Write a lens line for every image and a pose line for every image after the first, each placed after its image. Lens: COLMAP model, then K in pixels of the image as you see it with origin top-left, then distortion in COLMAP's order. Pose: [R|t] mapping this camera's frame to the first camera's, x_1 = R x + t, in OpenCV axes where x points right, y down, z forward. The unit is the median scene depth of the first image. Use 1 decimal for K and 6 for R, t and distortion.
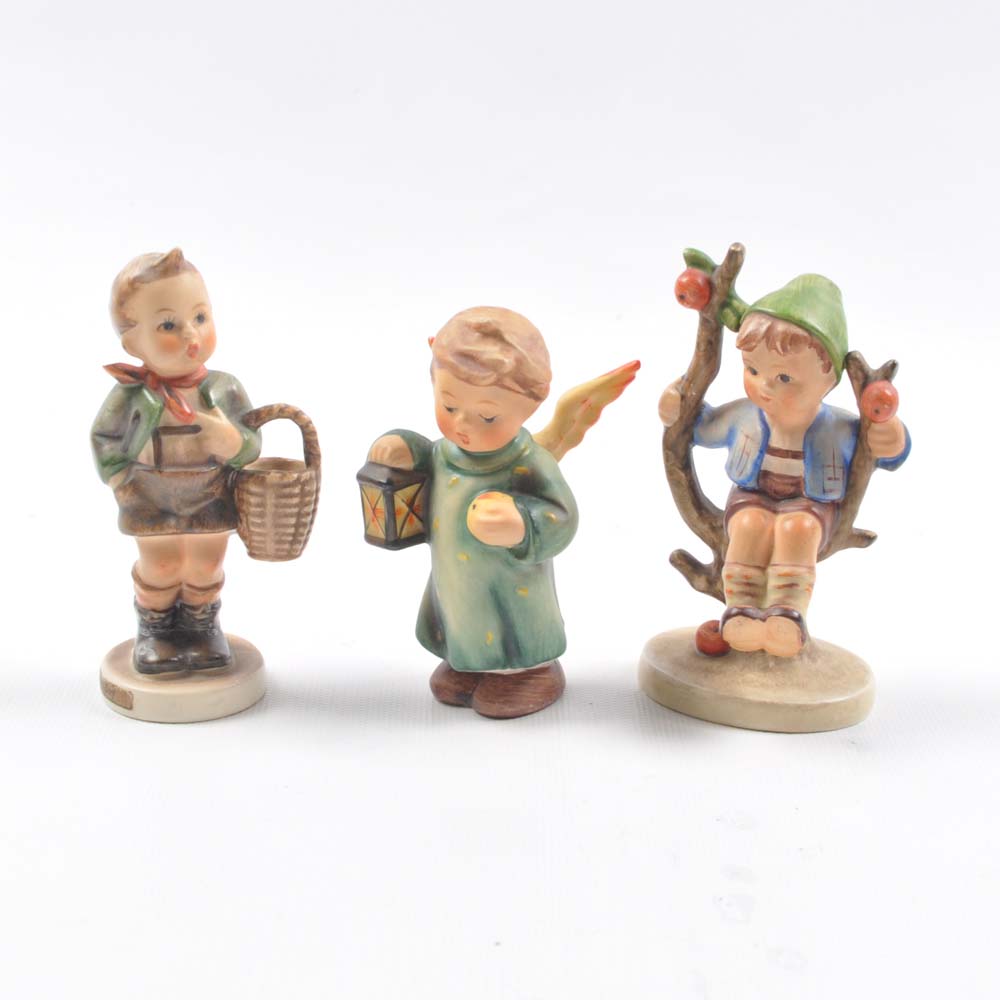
lens RADIAL K [[2047.6, 0, 498.9], [0, 2047.6, 499.7], [0, 0, 1]] dist [-0.036954, 0.000000]
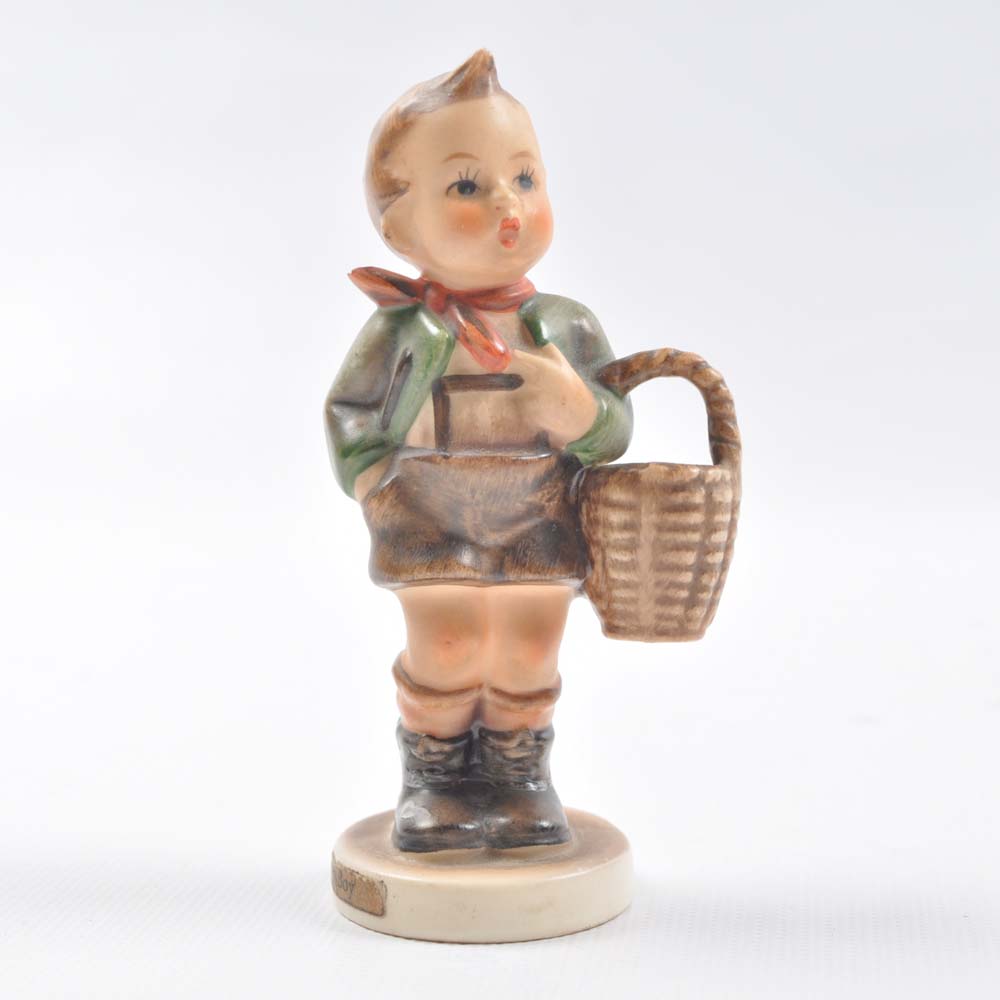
lens RADIAL K [[2079.2, 0, 501.0], [0, 2079.2, 499.9], [0, 0, 1]] dist [-0.030423, 0.000000]
pose [[0.987464, -0.011911, -0.157394, -0.064300], [-0.019870, 0.979836, -0.198814, 0.105047], [0.156589, 0.199449, 0.967316, 0.468800]]
